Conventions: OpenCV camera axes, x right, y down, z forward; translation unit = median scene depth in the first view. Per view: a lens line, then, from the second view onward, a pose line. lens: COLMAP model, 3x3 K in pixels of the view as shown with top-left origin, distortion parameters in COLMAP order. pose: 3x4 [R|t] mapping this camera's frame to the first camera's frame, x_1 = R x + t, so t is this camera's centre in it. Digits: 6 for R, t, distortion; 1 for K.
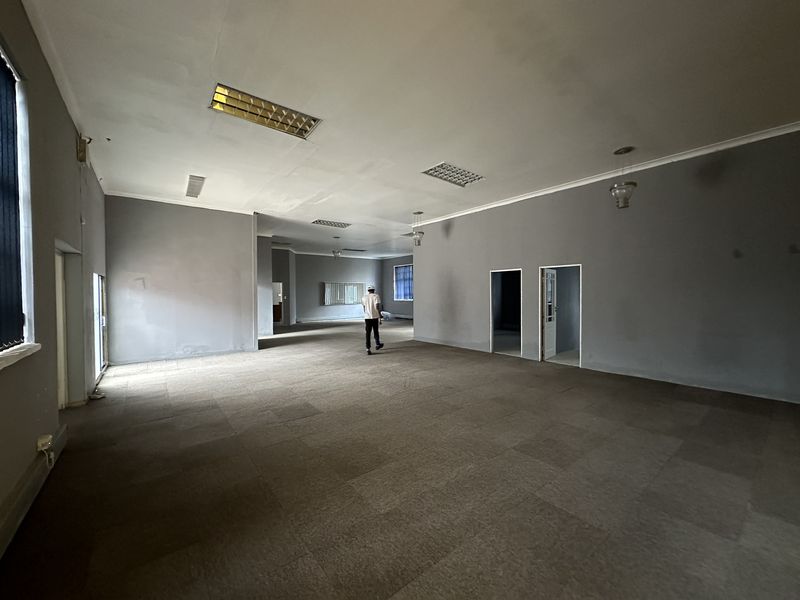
lens RADIAL K [[318.7, 0, 399.6], [0, 318.7, 298.5], [0, 0, 1]] dist [-0.001010, 0.000348]
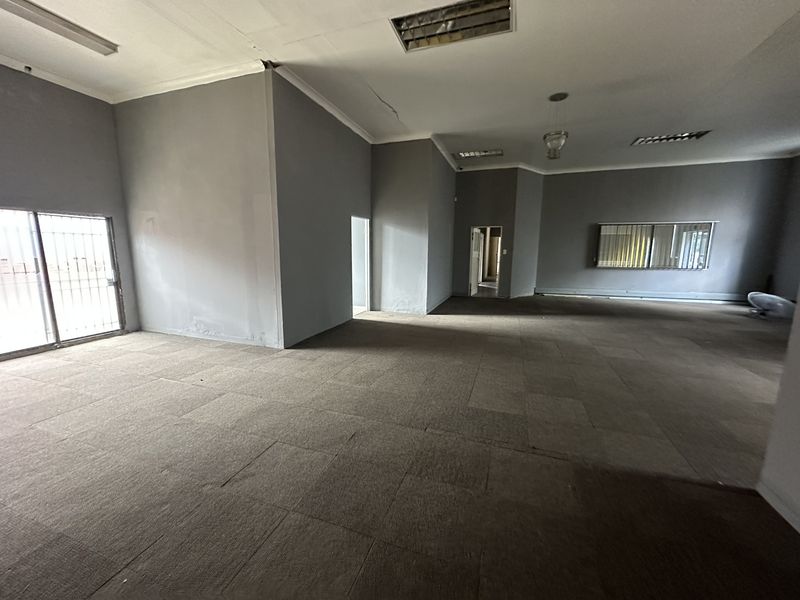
lens RADIAL K [[318.7, 0, 399.9], [0, 318.7, 298.3], [0, 0, 1]] dist [-0.001010, 0.000348]
pose [[0.531204, 0.138342, -0.835873, 0.084741], [-0.019855, 0.988341, 0.150958, -0.004848], [0.847011, -0.063593, 0.527758, 0.890550]]
